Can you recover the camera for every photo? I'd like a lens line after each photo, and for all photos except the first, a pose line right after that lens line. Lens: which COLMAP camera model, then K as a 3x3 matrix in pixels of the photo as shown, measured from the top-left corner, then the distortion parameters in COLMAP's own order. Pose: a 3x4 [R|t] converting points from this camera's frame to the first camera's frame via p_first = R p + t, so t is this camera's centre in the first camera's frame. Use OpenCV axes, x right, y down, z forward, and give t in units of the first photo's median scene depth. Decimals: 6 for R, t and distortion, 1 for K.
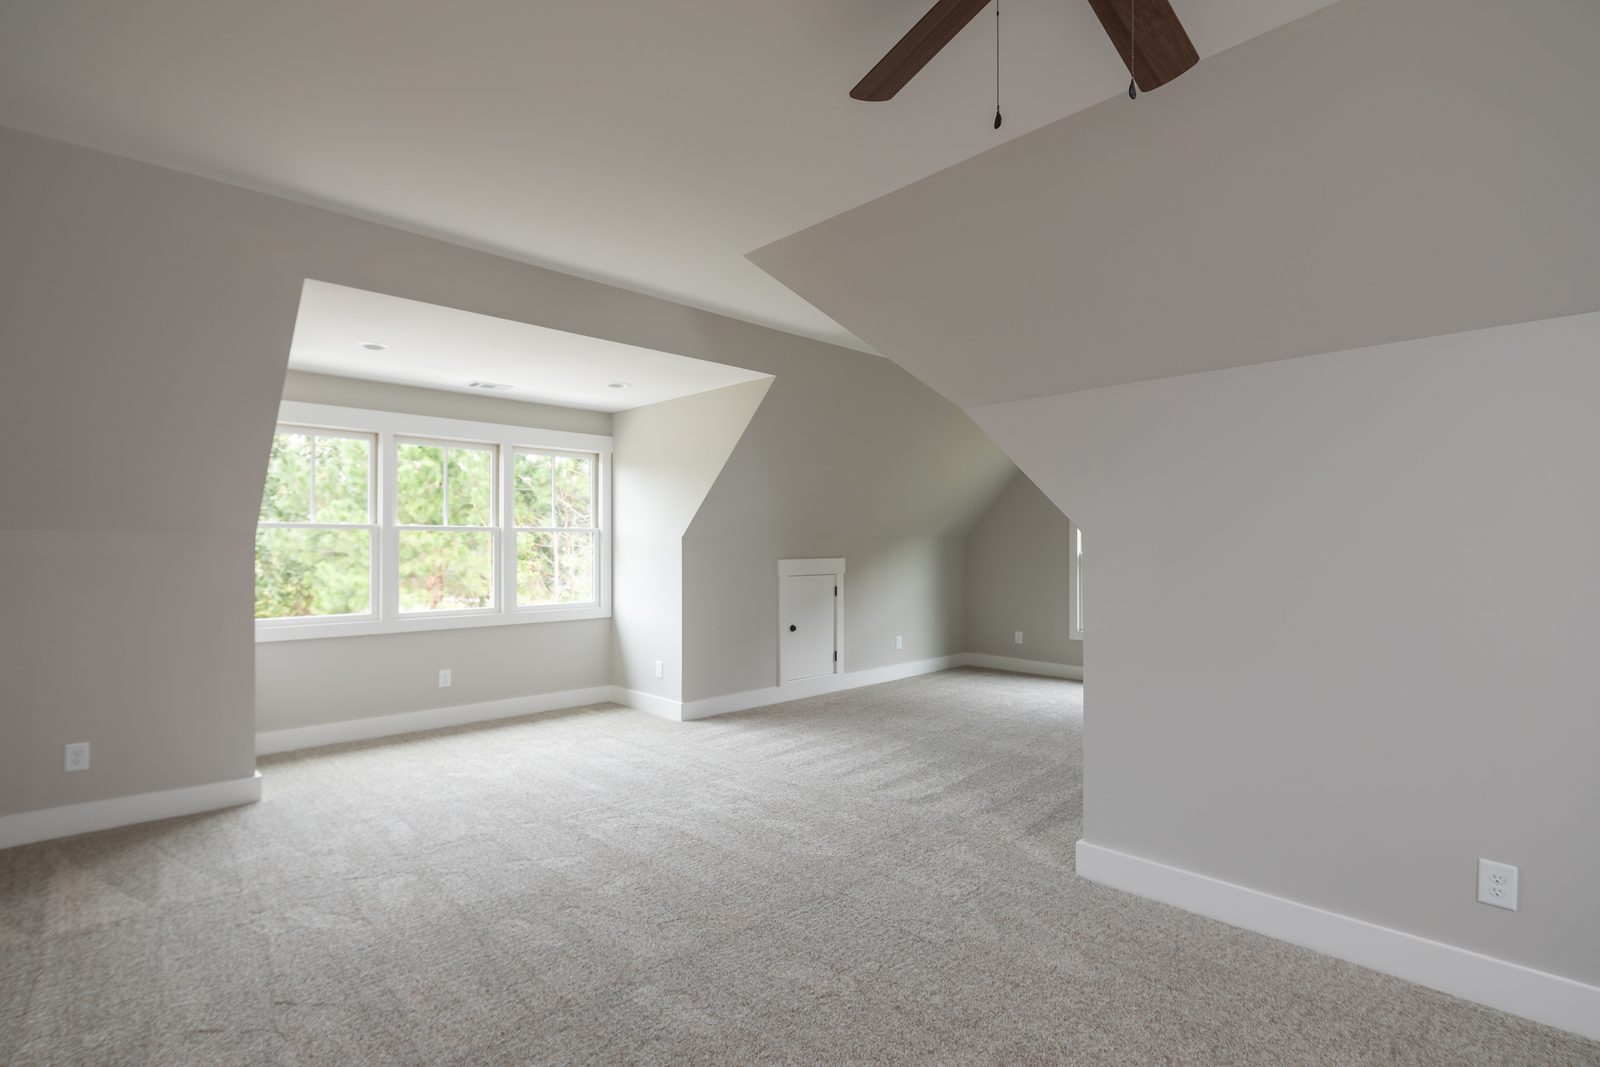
lens RADIAL K [[761.7, 0, 800.0], [0, 761.7, 533.5], [0, 0, 1]] dist [0.001357, -0.000293]
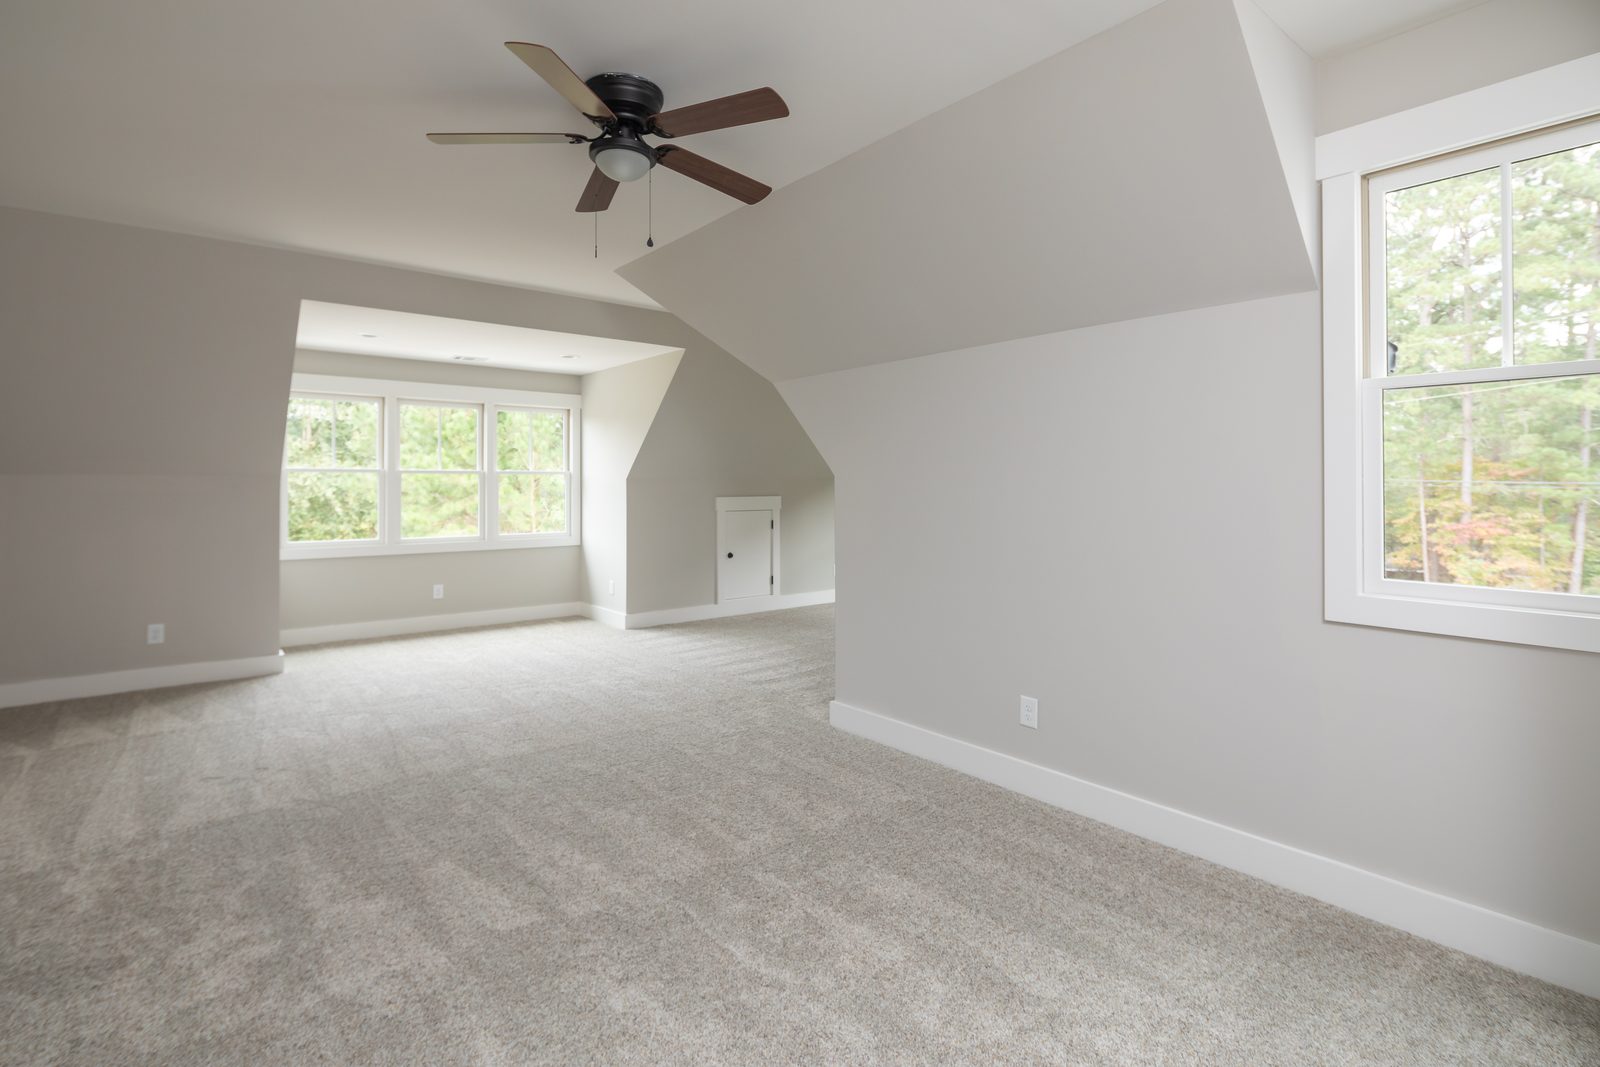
lens RADIAL K [[768.1, 0, 804.3], [0, 768.1, 470.2], [0, 0, 1]] dist [0.001684, 0.000386]
pose [[0.996670, -0.002319, -0.081504, 0.236077], [0.001921, 0.999986, -0.004961, -0.001809], [0.081514, 0.004788, 0.996661, -0.209166]]
